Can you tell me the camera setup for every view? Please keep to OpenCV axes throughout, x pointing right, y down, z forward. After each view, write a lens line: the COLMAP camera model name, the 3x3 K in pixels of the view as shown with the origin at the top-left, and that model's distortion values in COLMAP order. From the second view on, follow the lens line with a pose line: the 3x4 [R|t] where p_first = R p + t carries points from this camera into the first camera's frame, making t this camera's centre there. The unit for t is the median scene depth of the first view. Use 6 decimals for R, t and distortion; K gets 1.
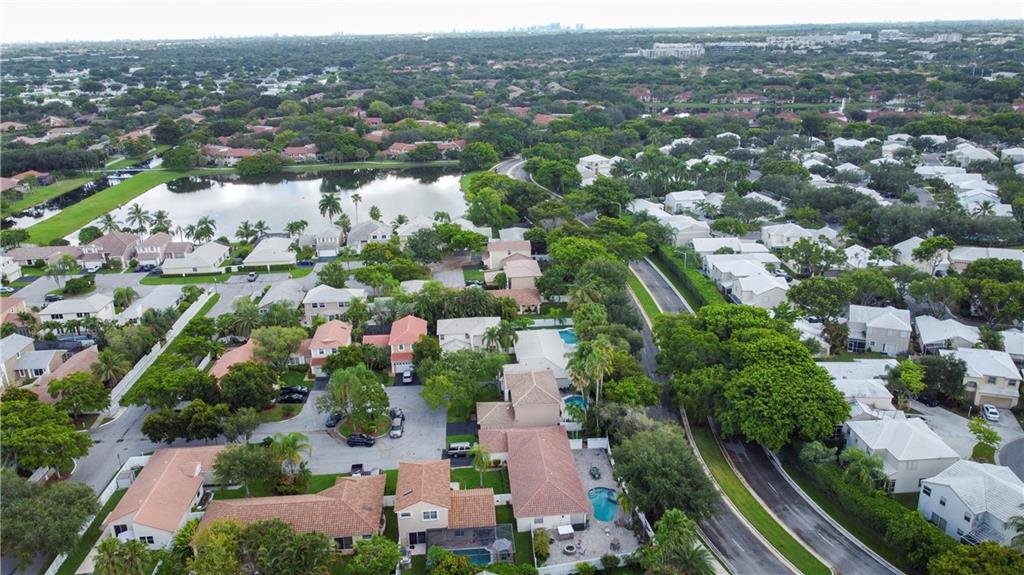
lens RADIAL K [[762.1, 0, 513.1], [0, 762.1, 286.5], [0, 0, 1]] dist [0.003841, -0.002221]
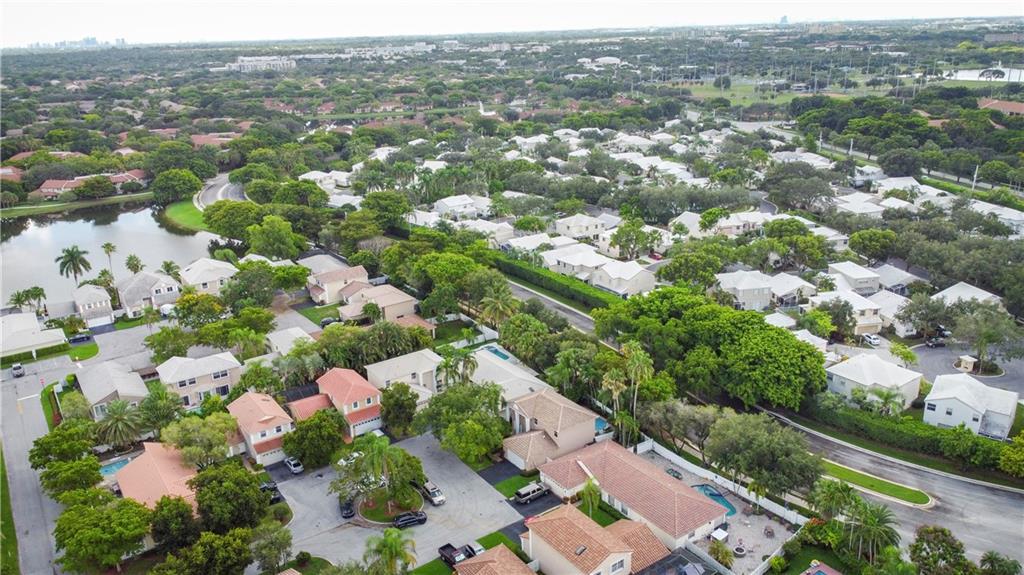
lens RADIAL K [[762.1, 0, 511.9], [0, 762.1, 288.7], [0, 0, 1]] dist [0.003841, -0.002221]
pose [[0.863133, -0.165678, 0.477025, -0.236790], [0.171729, 0.984648, 0.031254, -0.027591], [-0.474880, 0.054943, 0.878334, 0.103718]]
